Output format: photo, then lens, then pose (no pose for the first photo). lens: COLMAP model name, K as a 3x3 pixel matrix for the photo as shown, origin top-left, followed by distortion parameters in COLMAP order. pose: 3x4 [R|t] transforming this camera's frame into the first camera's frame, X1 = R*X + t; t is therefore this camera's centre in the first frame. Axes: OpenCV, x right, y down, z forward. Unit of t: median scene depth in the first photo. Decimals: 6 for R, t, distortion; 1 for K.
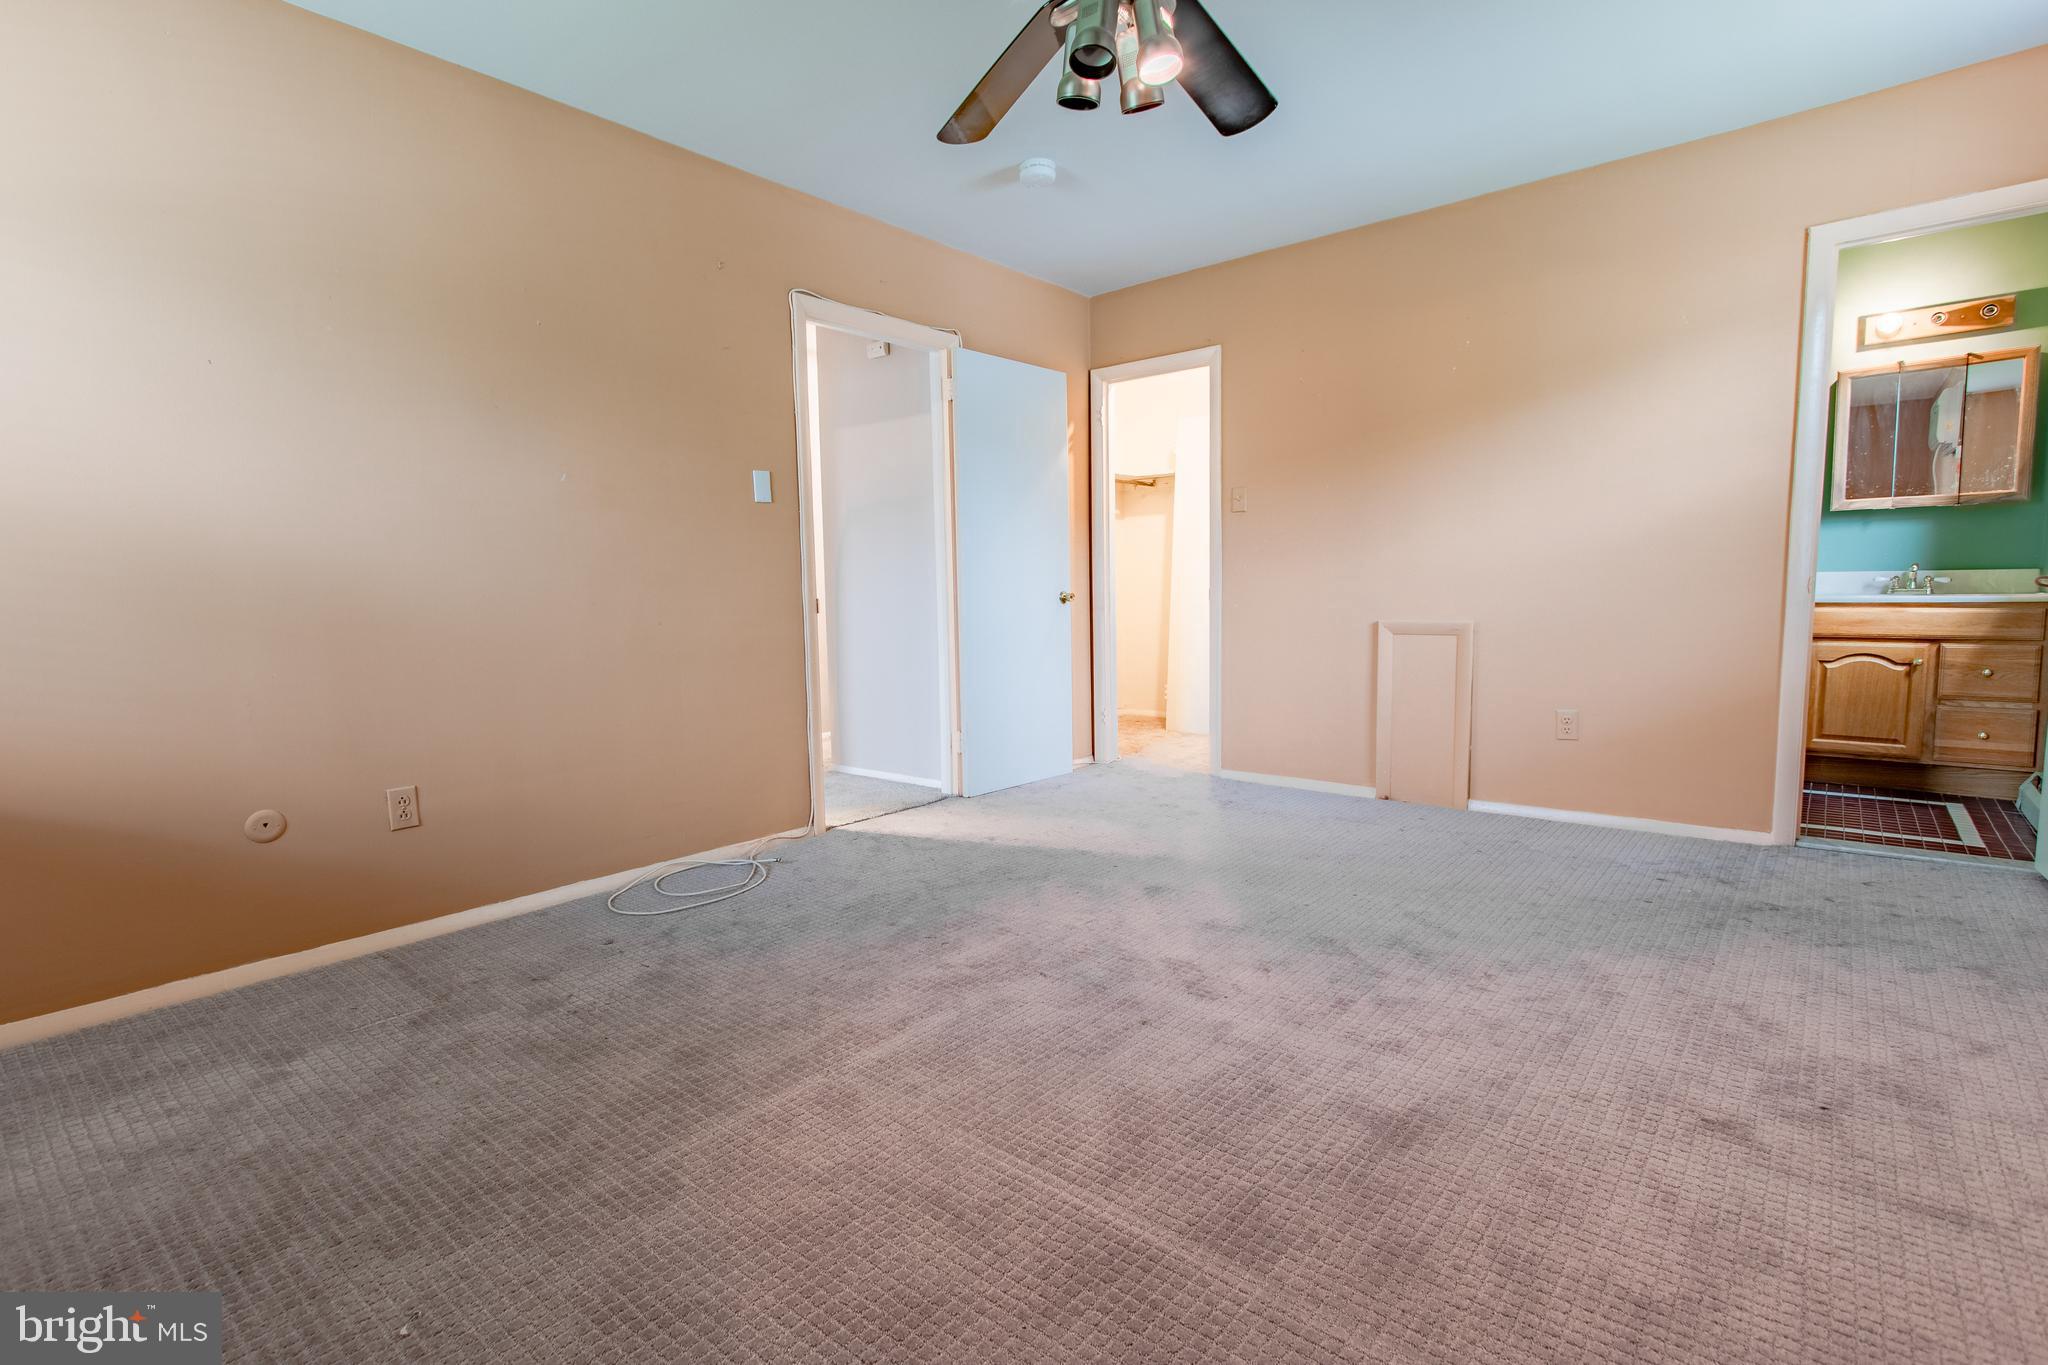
lens RADIAL K [[928.7, 0, 1013.5], [0, 928.7, 684.4], [0, 0, 1]] dist [0.002980, -0.001596]
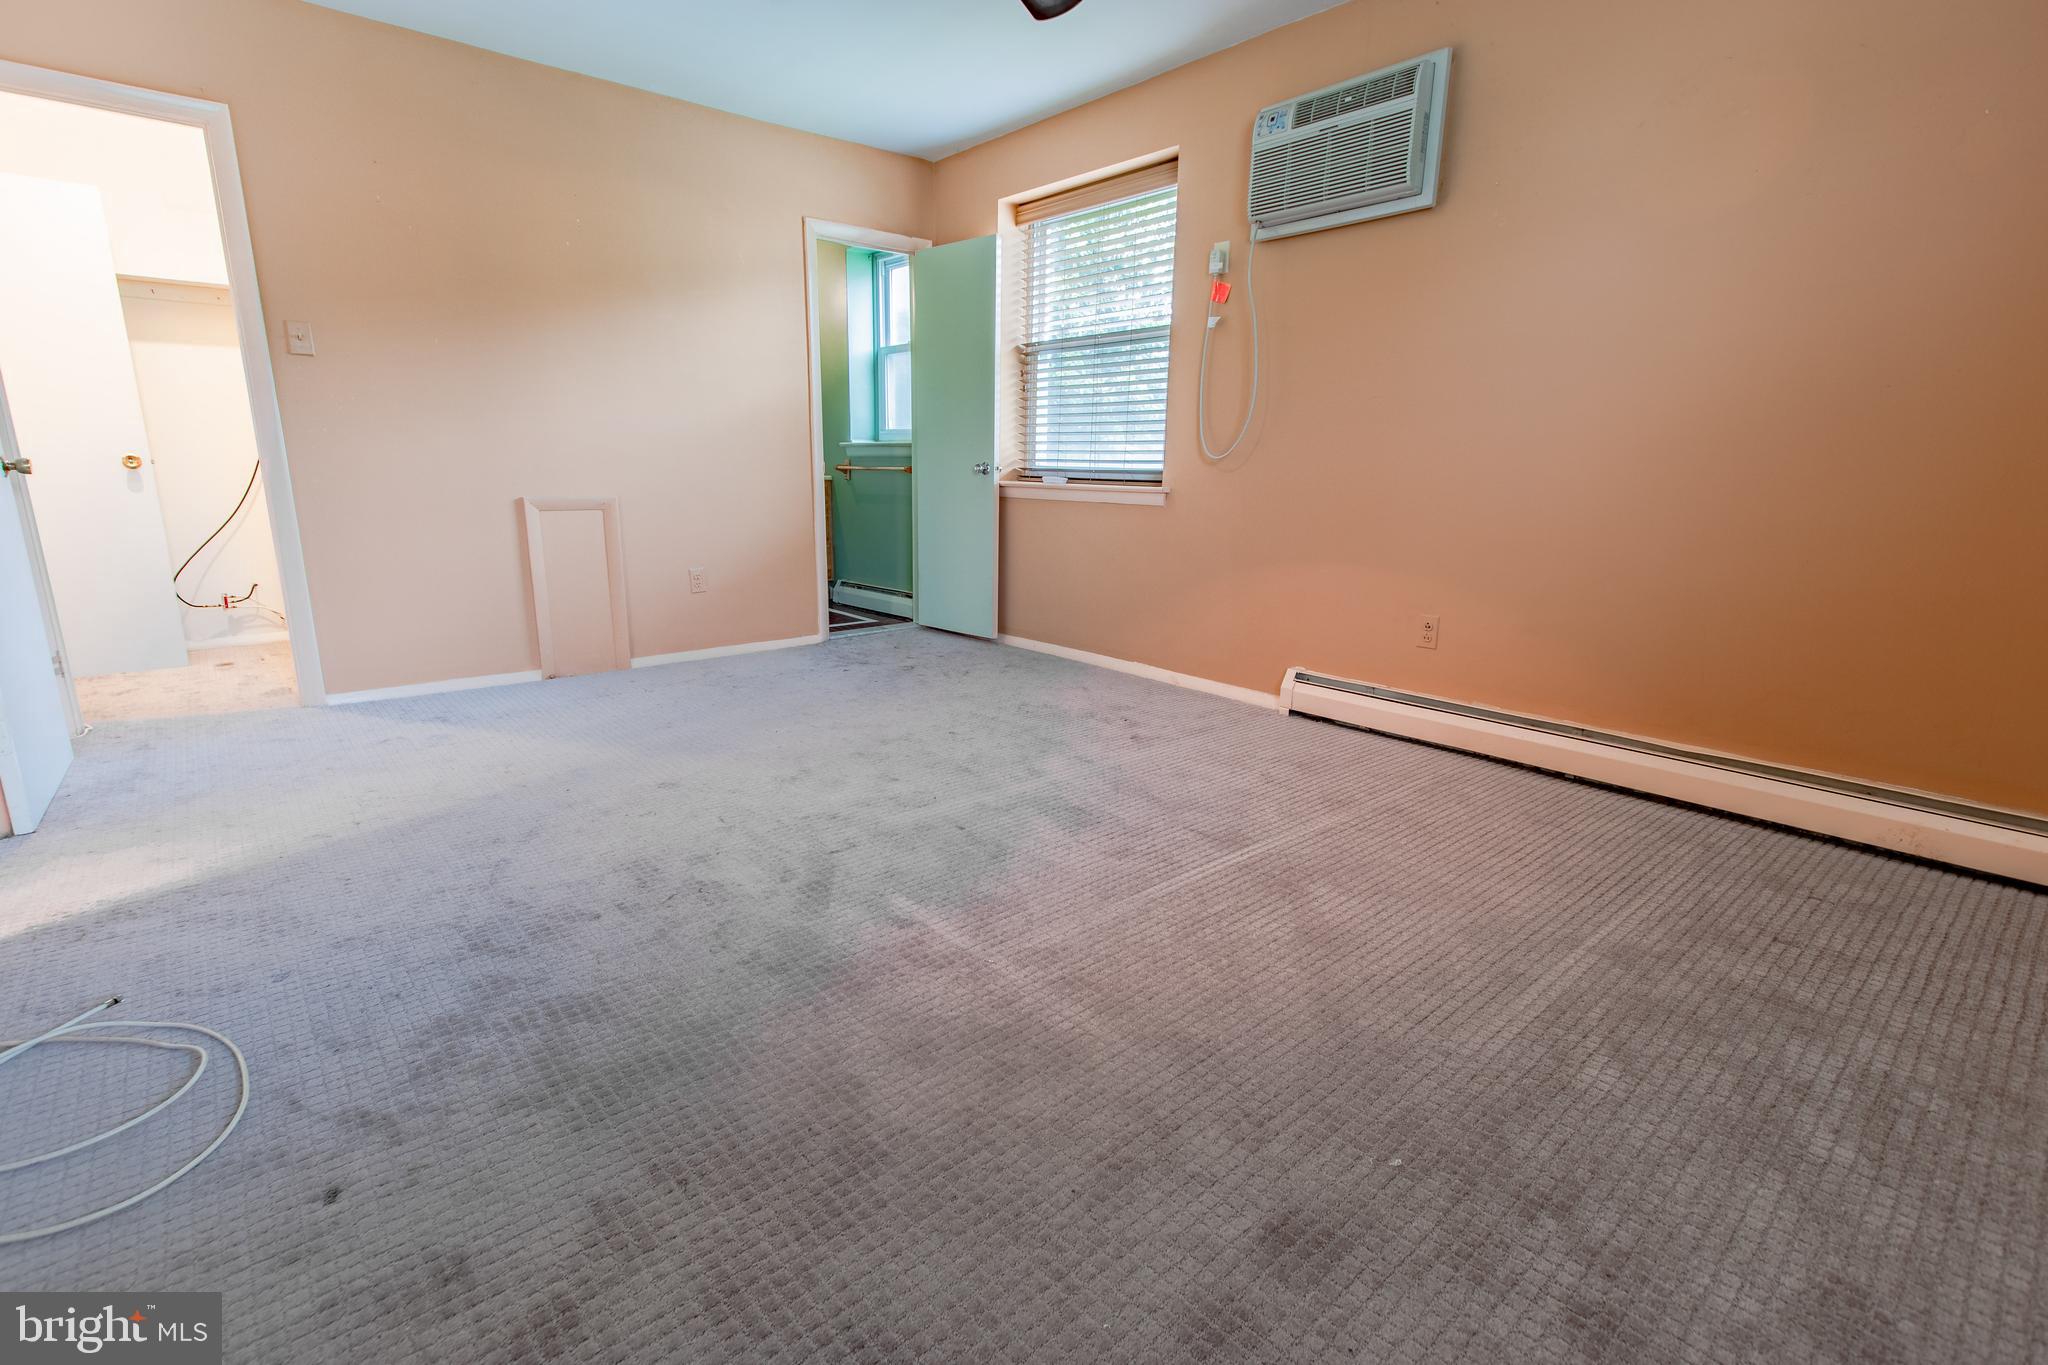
lens RADIAL K [[960.2, 0, 930.0], [0, 960.2, 692.3], [0, 0, 1]] dist [0.000140, -0.000324]
pose [[0.198545, -0.206521, 0.958086, -1.212089], [0.085559, 0.977468, 0.192968, -0.062903], [-0.976350, 0.043660, 0.211741, 0.900939]]
